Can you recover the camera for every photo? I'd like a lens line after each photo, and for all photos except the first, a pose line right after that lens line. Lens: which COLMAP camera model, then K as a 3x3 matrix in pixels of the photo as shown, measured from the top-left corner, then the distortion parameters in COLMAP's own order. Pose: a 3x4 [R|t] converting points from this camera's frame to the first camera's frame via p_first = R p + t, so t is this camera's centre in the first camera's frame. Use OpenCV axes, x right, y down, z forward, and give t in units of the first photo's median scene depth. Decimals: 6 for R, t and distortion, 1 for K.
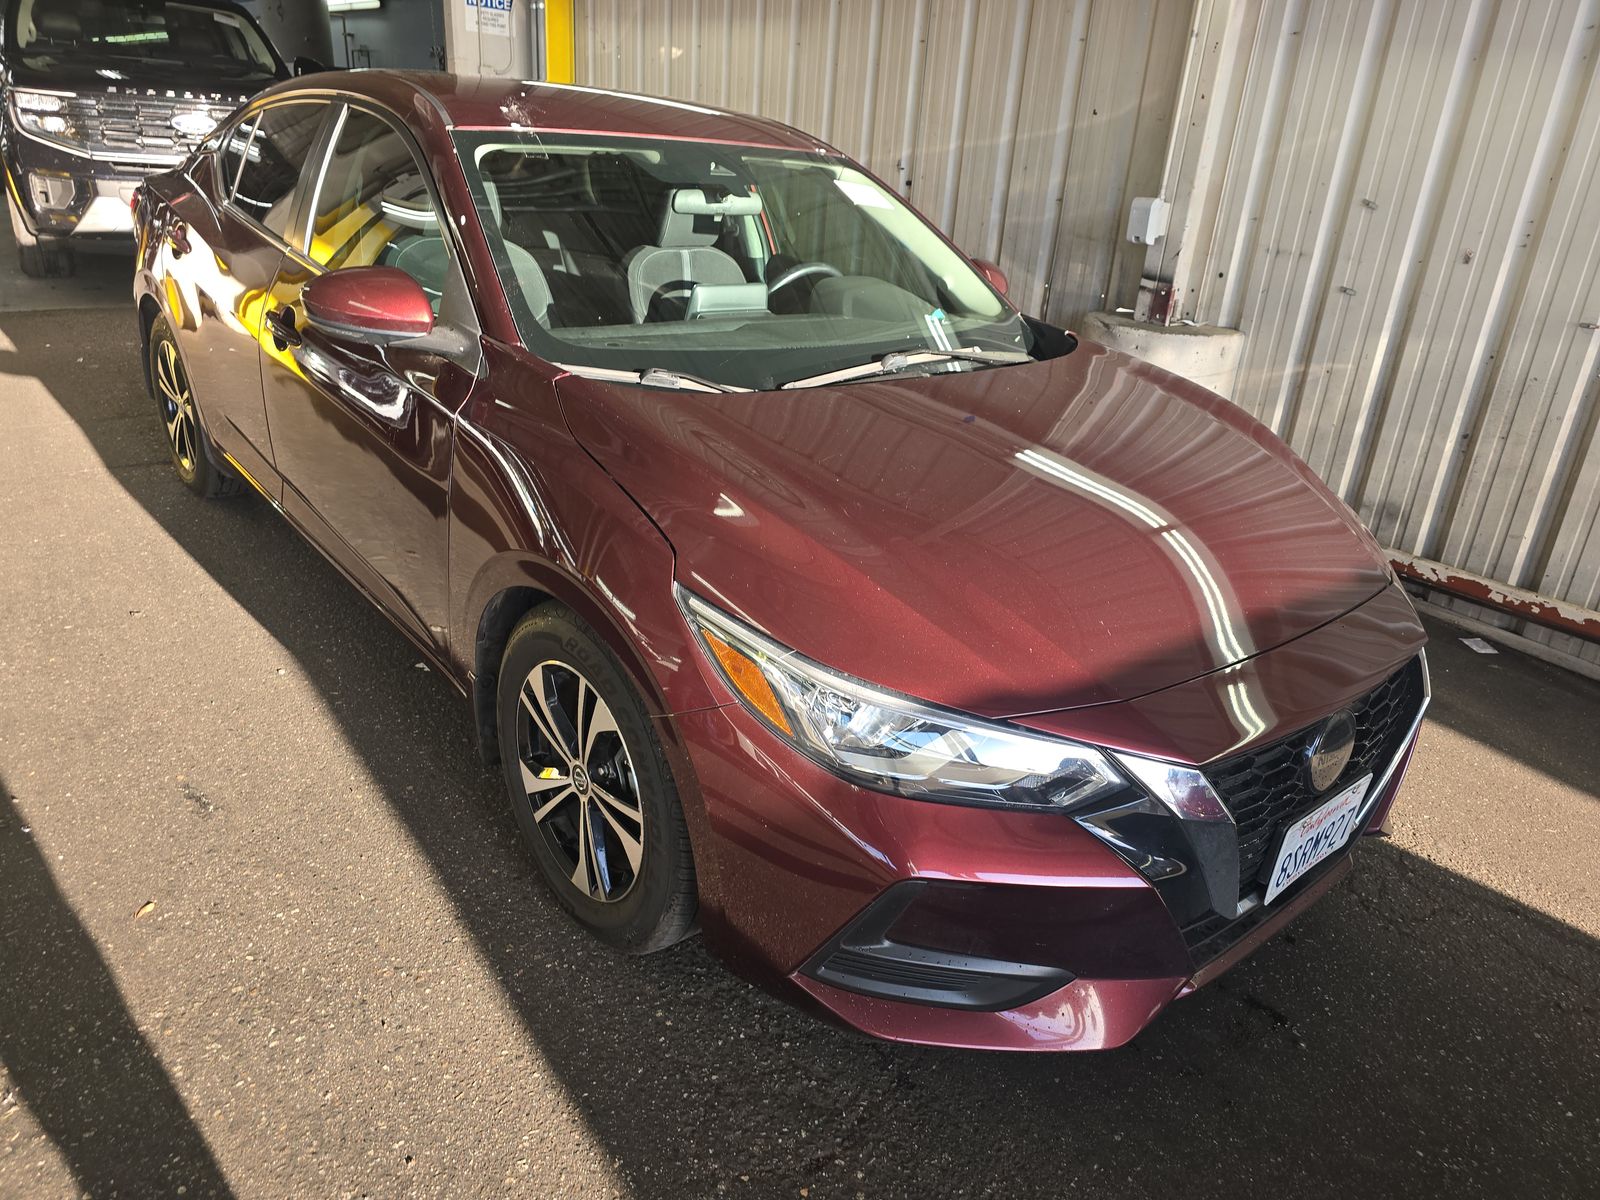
lens RADIAL K [[1066.5, 0, 800.0], [0, 1066.5, 600.0], [0, 0, 1]] dist [0.031800, -0.025094]
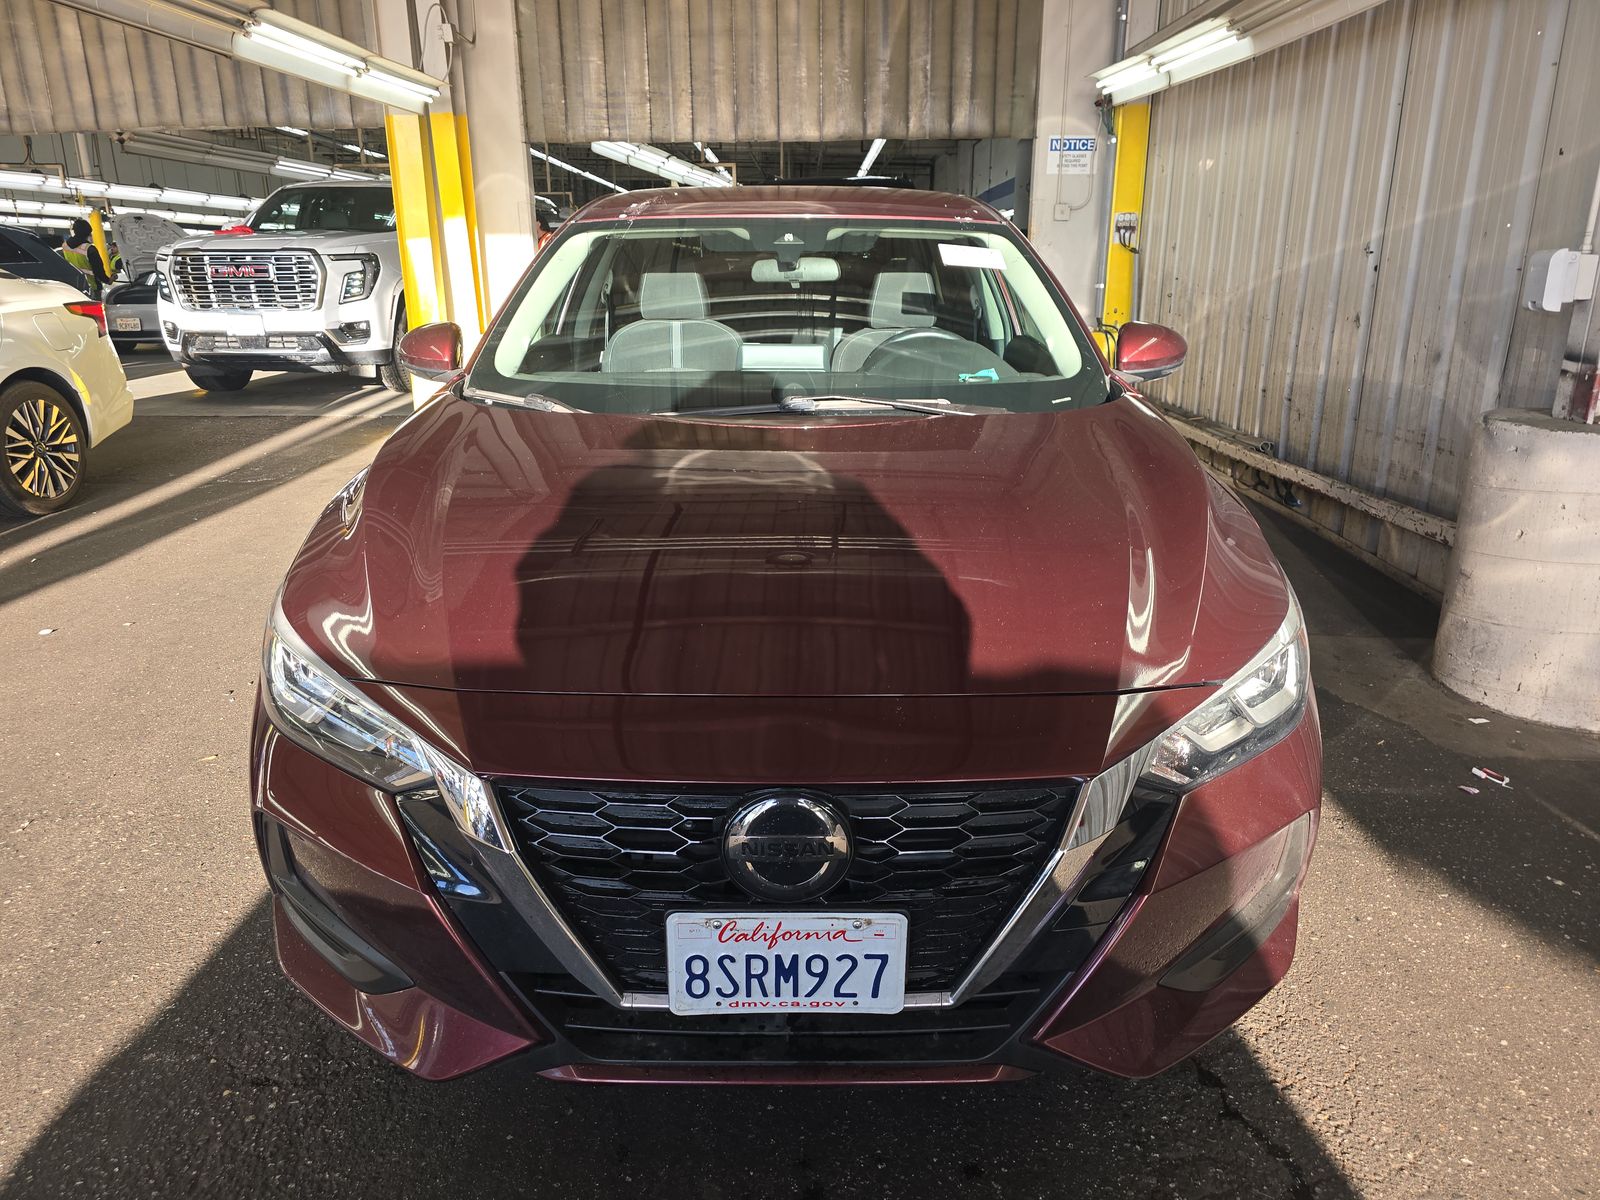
lens RADIAL K [[1066.5, 0, 800.0], [0, 1066.5, 600.0], [0, 0, 1]] dist [0.031800, -0.025094]
pose [[0.760967, 0.122806, -0.637062, 0.366739], [-0.205927, 0.976867, -0.057668, 0.004882], [0.615242, 0.175072, 0.768652, 0.139614]]
